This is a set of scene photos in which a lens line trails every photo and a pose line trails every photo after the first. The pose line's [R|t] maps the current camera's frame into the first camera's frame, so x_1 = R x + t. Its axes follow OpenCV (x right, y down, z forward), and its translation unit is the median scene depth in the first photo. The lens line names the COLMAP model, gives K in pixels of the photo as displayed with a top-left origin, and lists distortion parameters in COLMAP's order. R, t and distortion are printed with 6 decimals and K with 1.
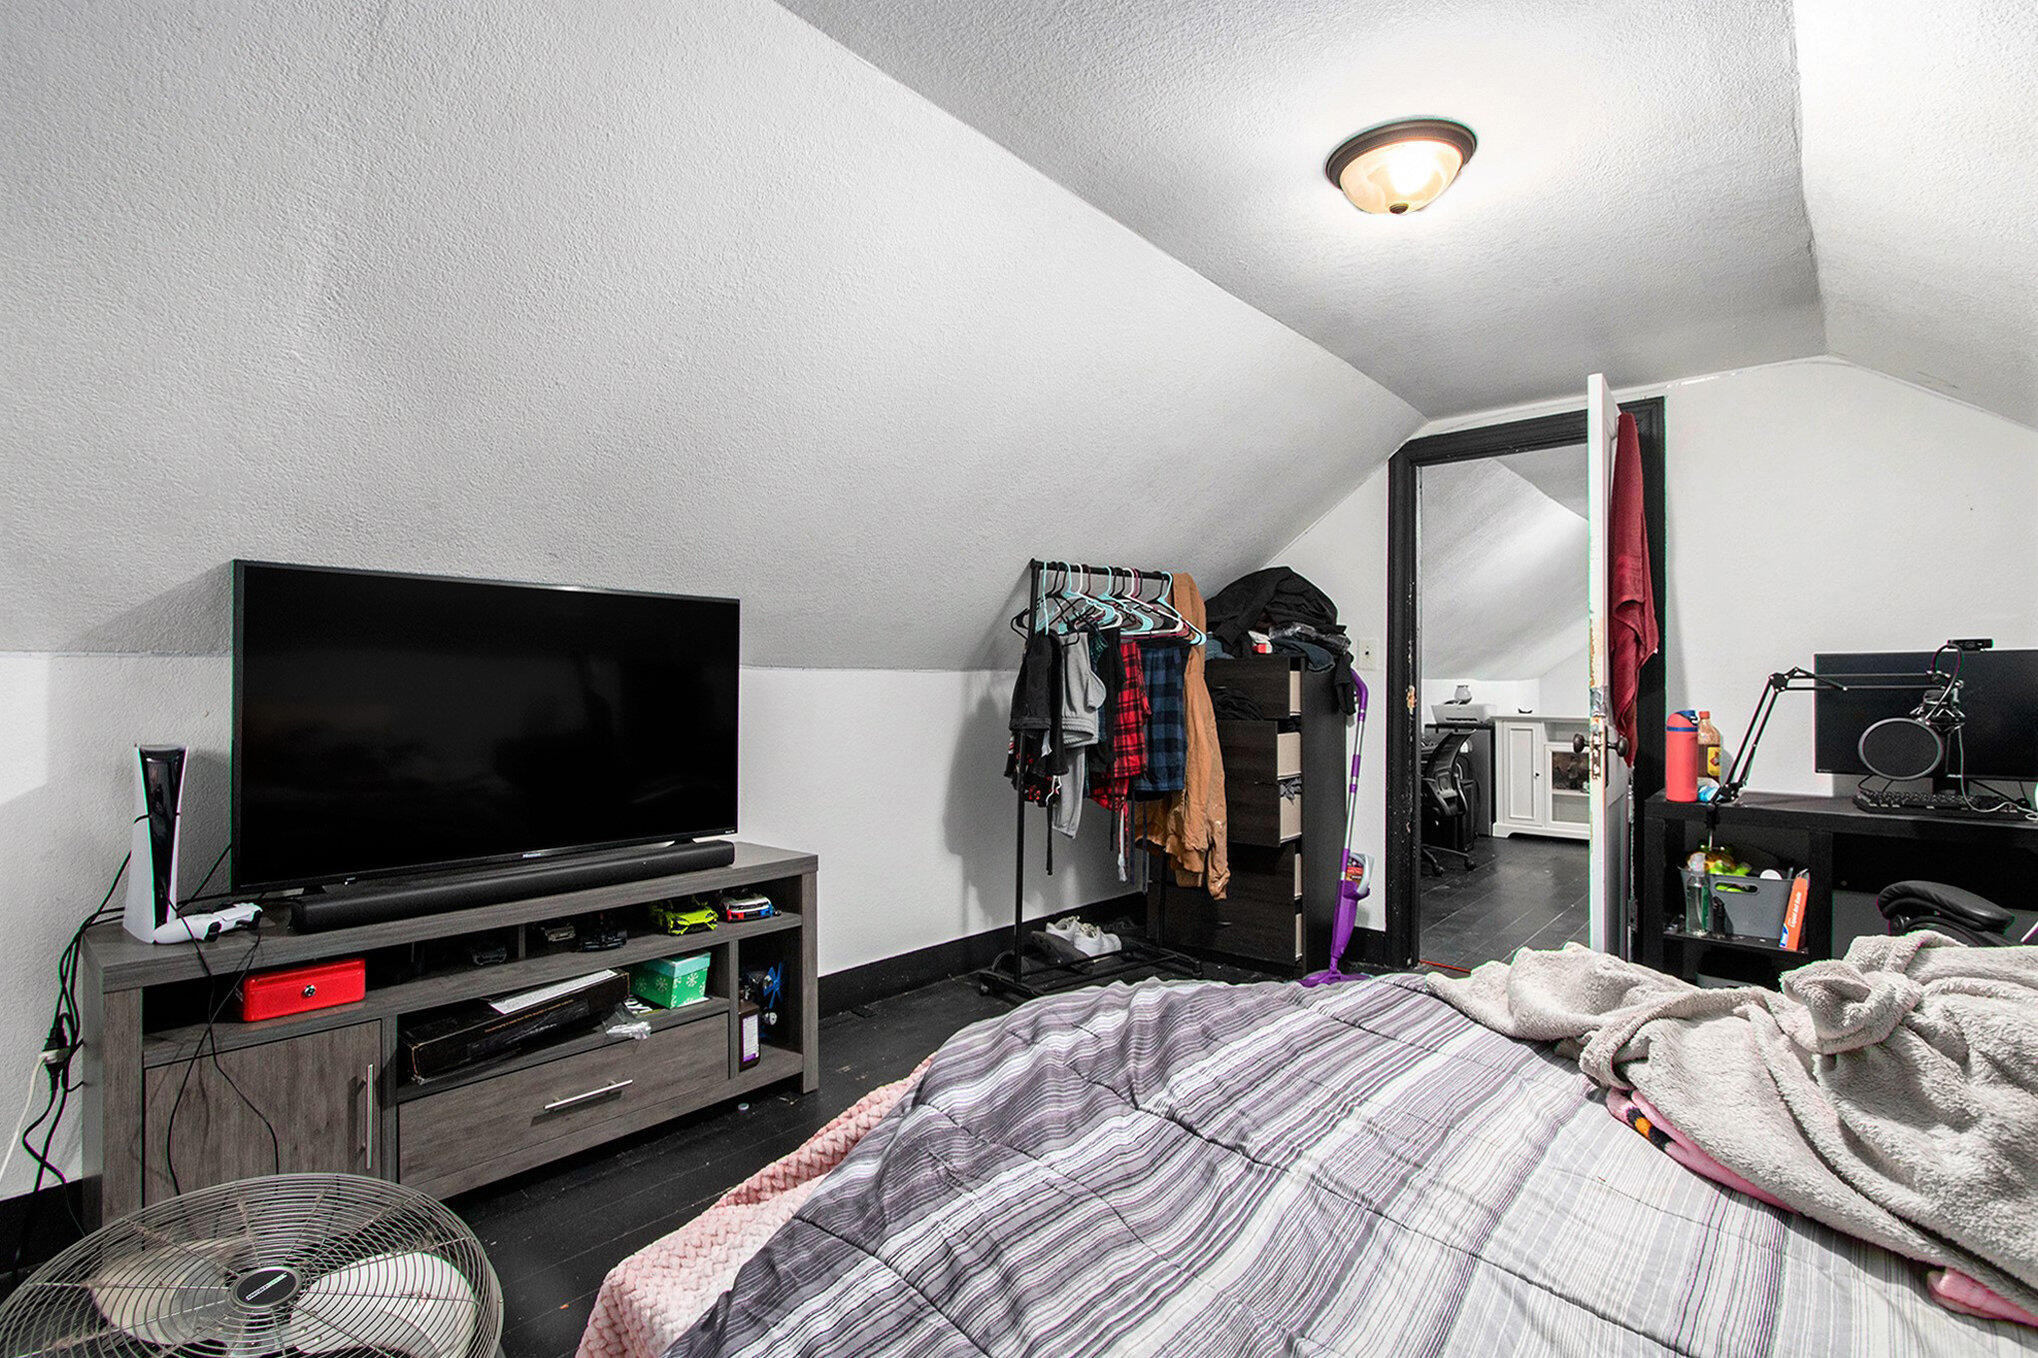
lens RADIAL K [[961.5, 0, 1000.3], [0, 961.5, 680.9], [0, 0, 1]] dist [-0.004072, -0.000188]
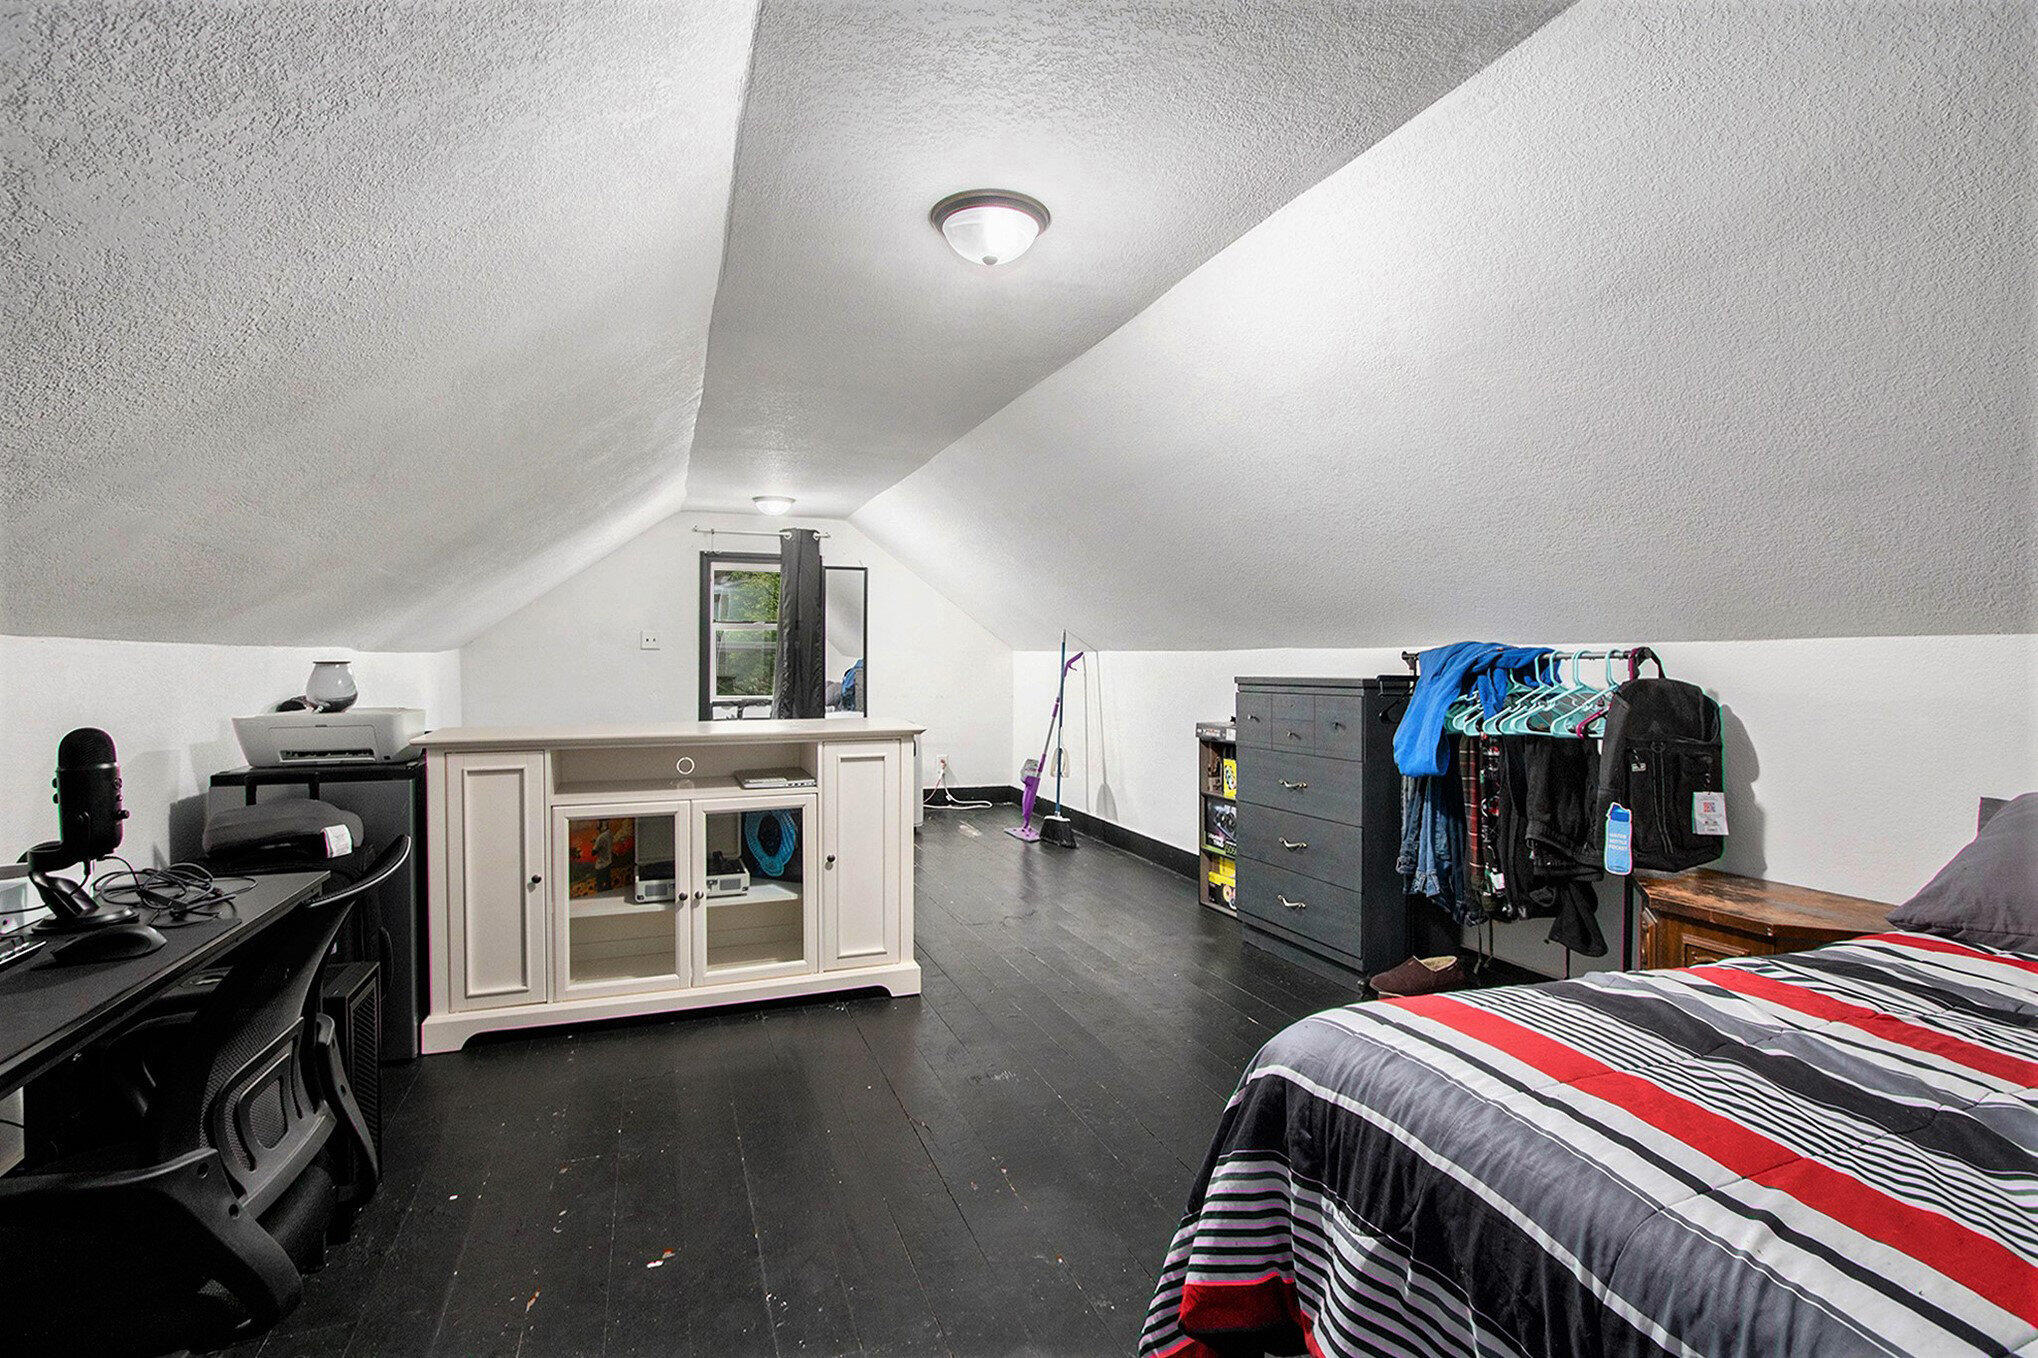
lens RADIAL K [[961.5, 0, 1000.3], [0, 961.5, 680.9], [0, 0, 1]] dist [-0.004072, -0.000188]
pose [[0.477308, -0.019775, 0.878514, 0.287033], [-0.003352, 0.999699, 0.024323, 0.002178], [-0.878730, -0.014554, 0.477098, 0.612592]]
